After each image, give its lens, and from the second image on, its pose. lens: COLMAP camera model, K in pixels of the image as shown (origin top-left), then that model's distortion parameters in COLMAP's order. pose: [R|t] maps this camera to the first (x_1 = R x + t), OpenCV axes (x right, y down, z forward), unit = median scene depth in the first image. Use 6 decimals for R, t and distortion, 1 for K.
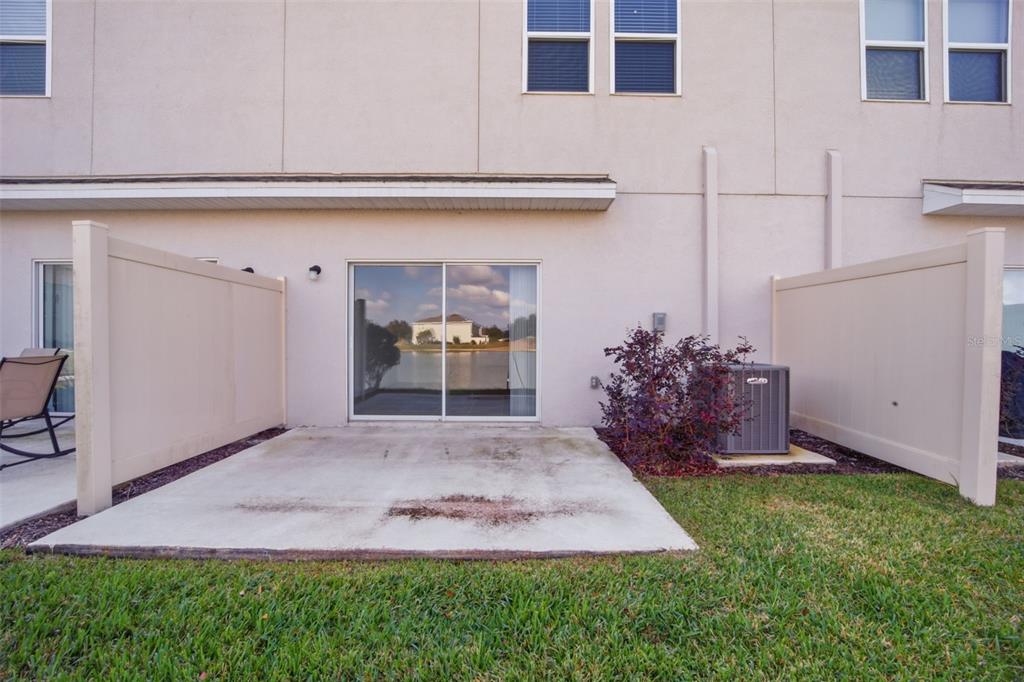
lens RADIAL K [[425.7, 0, 514.4], [0, 425.7, 342.2], [0, 0, 1]] dist [-0.021787, -0.000291]
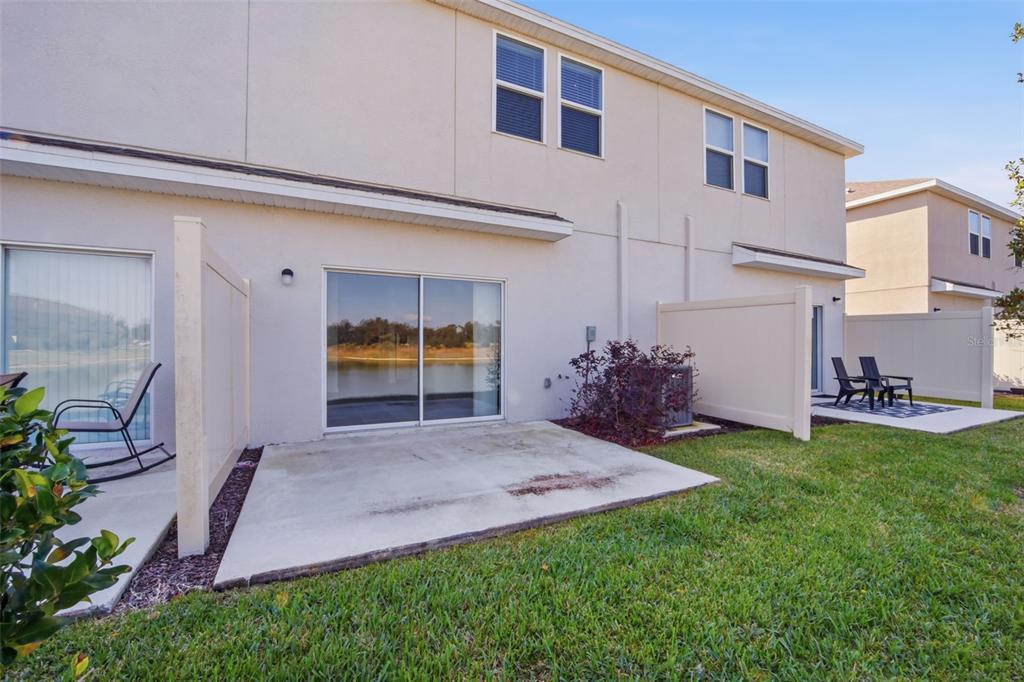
lens RADIAL K [[425.7, 0, 514.4], [0, 425.7, 342.2], [0, 0, 1]] dist [-0.021787, -0.000291]
pose [[0.899262, 0.000371, 0.437410, -0.462875], [0.004809, 0.999931, -0.010735, -0.009334], [-0.437384, 0.011757, 0.899198, -0.051994]]
